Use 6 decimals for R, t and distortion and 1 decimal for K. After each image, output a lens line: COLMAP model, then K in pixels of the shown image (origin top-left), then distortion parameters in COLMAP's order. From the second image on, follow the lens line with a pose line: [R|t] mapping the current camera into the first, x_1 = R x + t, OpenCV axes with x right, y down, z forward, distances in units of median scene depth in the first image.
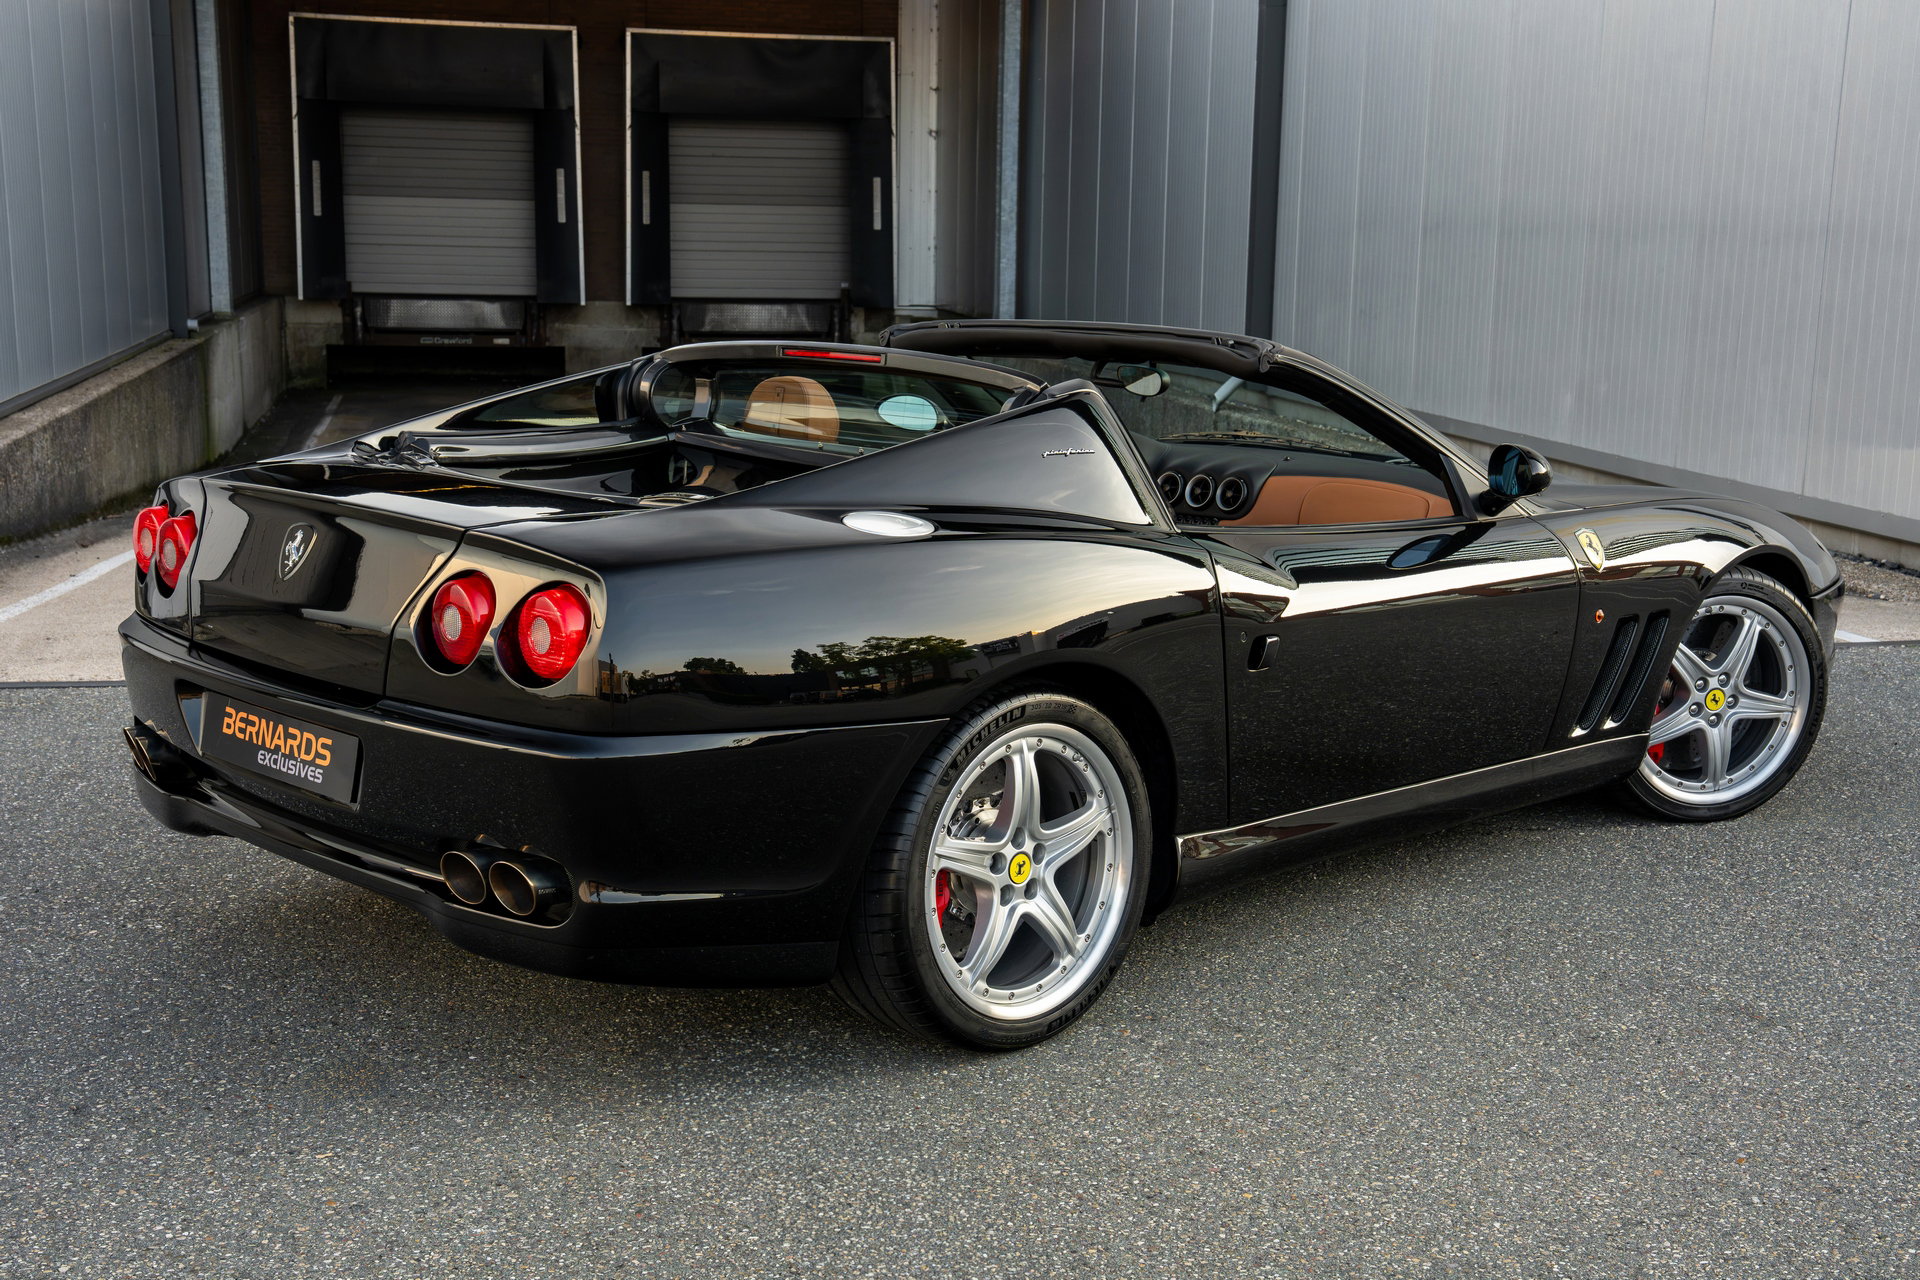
lens RADIAL K [[2364.2, 0, 960.0], [0, 2364.2, 640.0], [0, 0, 1]] dist [0.115102, 0.011652]
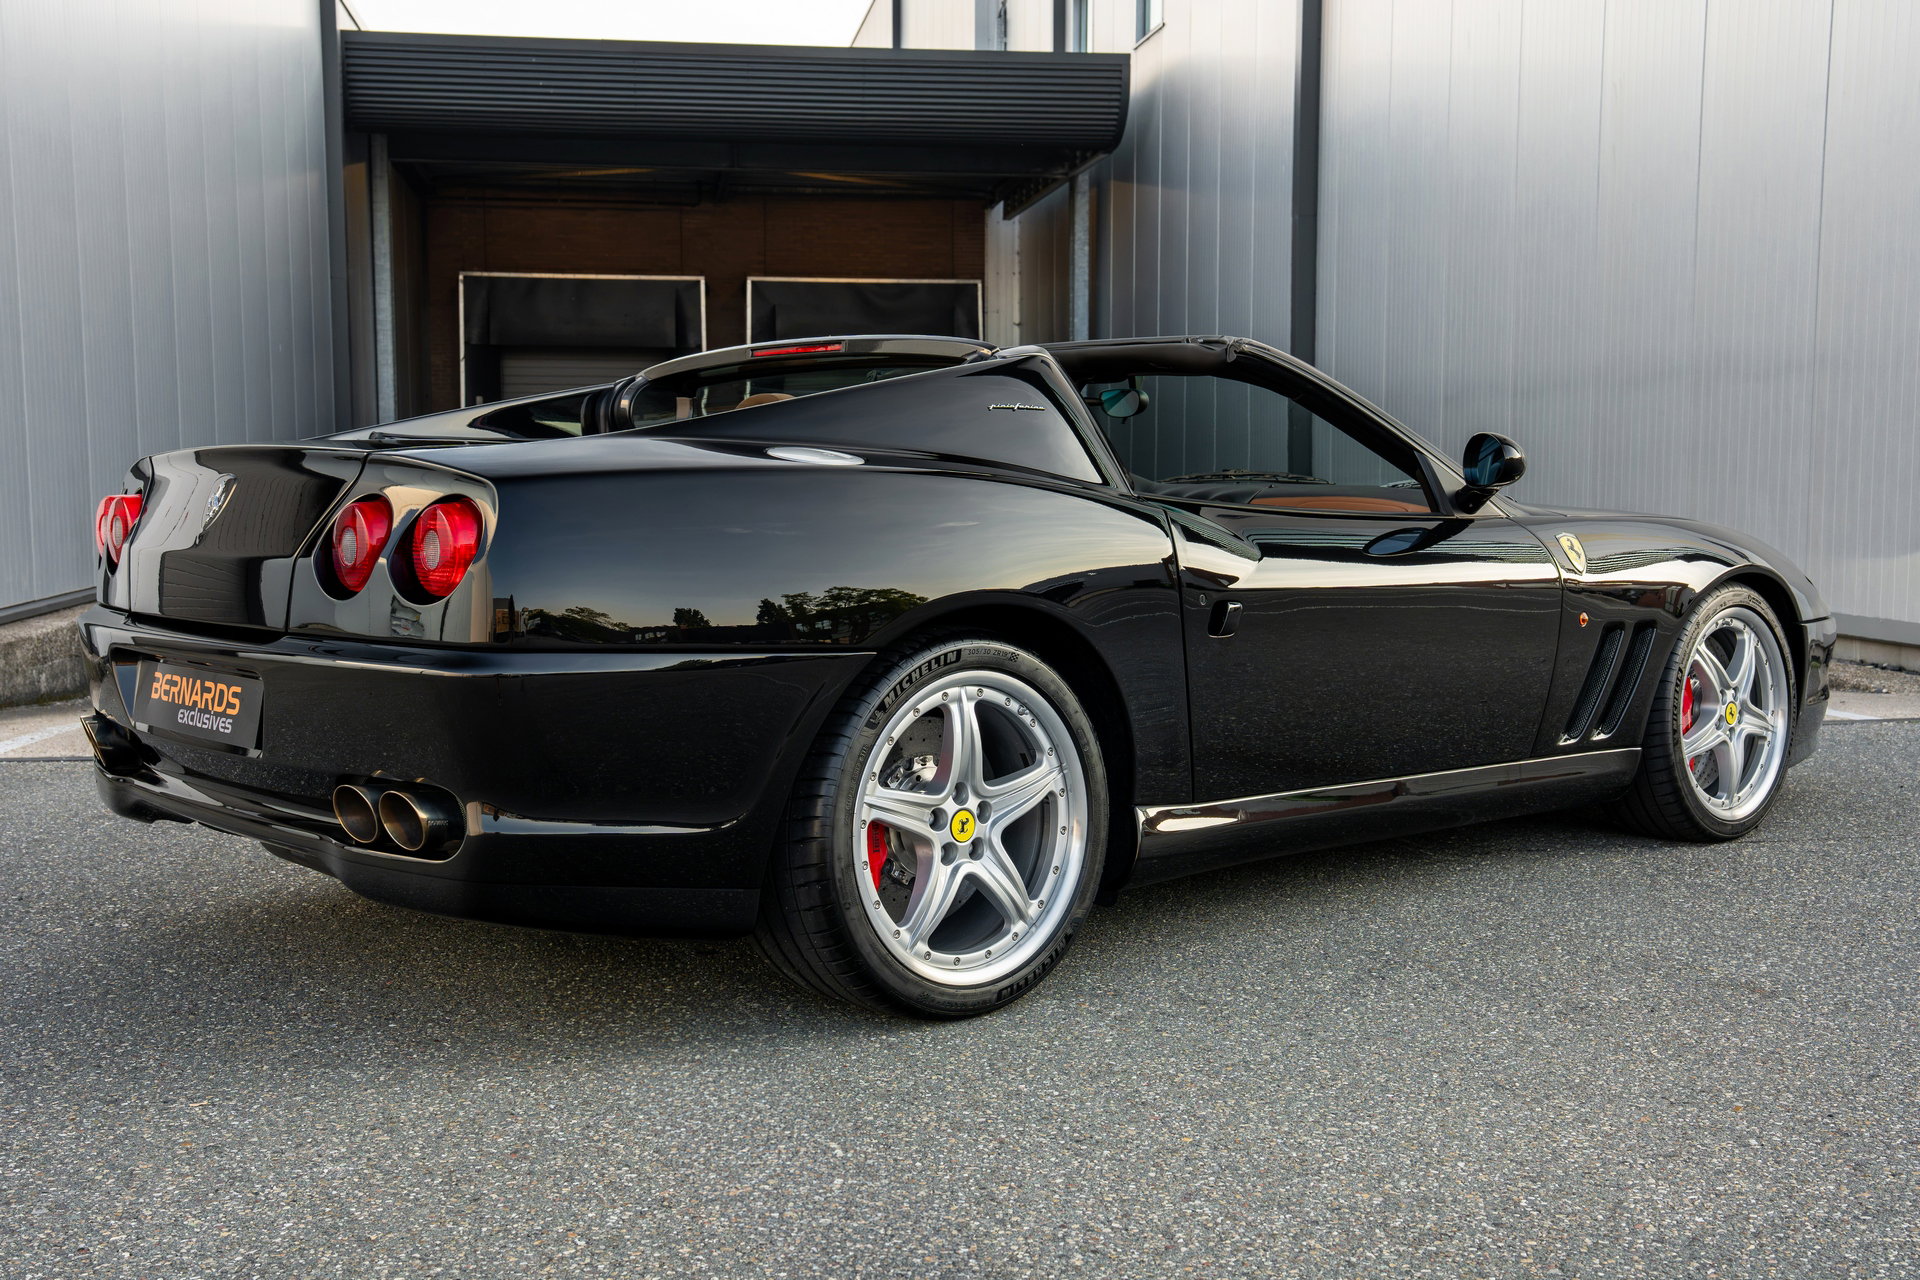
lens RADIAL K [[2044.6, 0, 963.4], [0, 2044.6, 687.6], [0, 0, 1]] dist [0.053218, 0.042495]
pose [[0.998308, -0.017861, -0.055344, 0.073576], [0.013258, 0.996507, -0.082450, 0.111891], [0.056623, 0.081577, 0.995057, 0.180225]]
